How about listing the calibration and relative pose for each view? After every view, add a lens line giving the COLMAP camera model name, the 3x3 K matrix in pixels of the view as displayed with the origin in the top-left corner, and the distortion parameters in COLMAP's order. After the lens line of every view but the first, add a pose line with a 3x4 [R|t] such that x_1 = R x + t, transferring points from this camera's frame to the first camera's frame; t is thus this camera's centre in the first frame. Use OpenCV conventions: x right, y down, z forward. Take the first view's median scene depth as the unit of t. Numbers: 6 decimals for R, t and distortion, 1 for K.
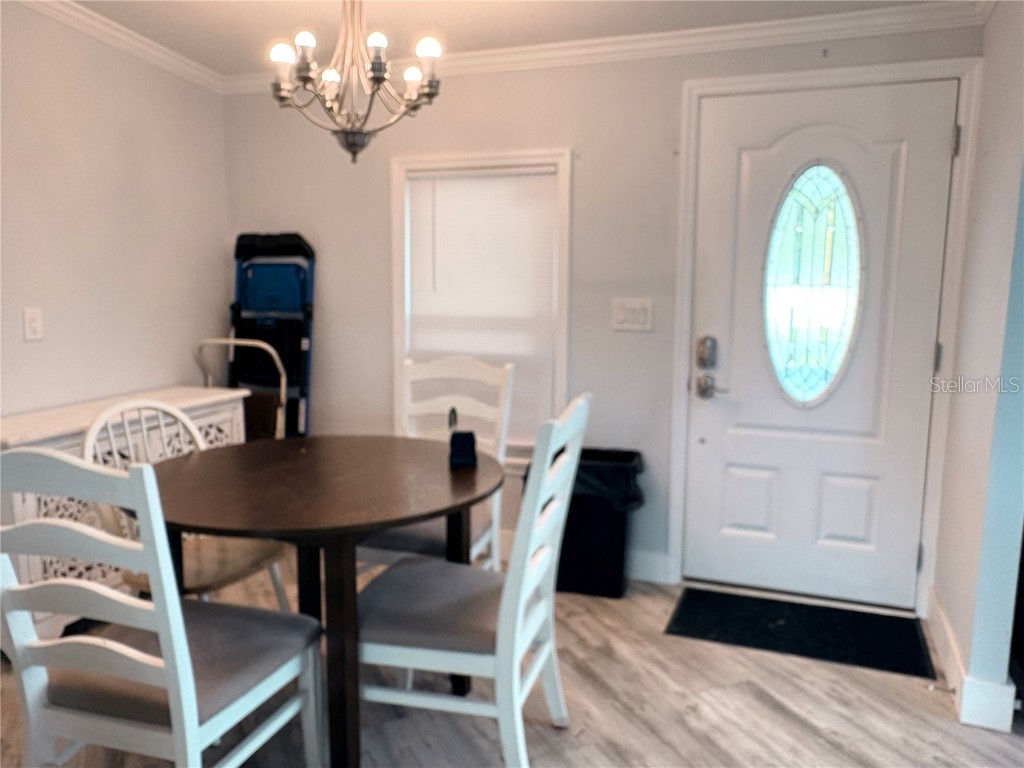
lens RADIAL K [[785.8, 0, 514.6], [0, 785.8, 374.3], [0, 0, 1]] dist [0.007276, 0.003817]
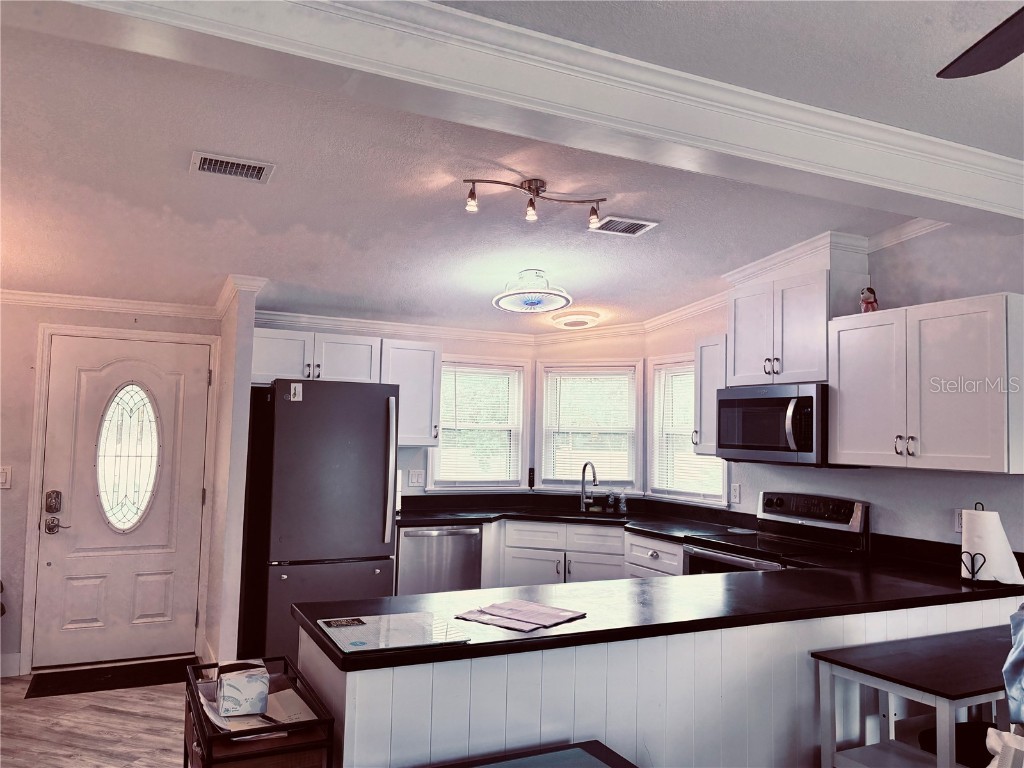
lens RADIAL K [[785.8, 0, 514.3], [0, 785.8, 373.7], [0, 0, 1]] dist [0.007276, 0.003817]
pose [[0.672414, 0.058125, 0.737890, -0.315408], [0.079845, 0.985399, -0.150381, 0.029413], [-0.735856, 0.160035, 0.657955, -0.728691]]
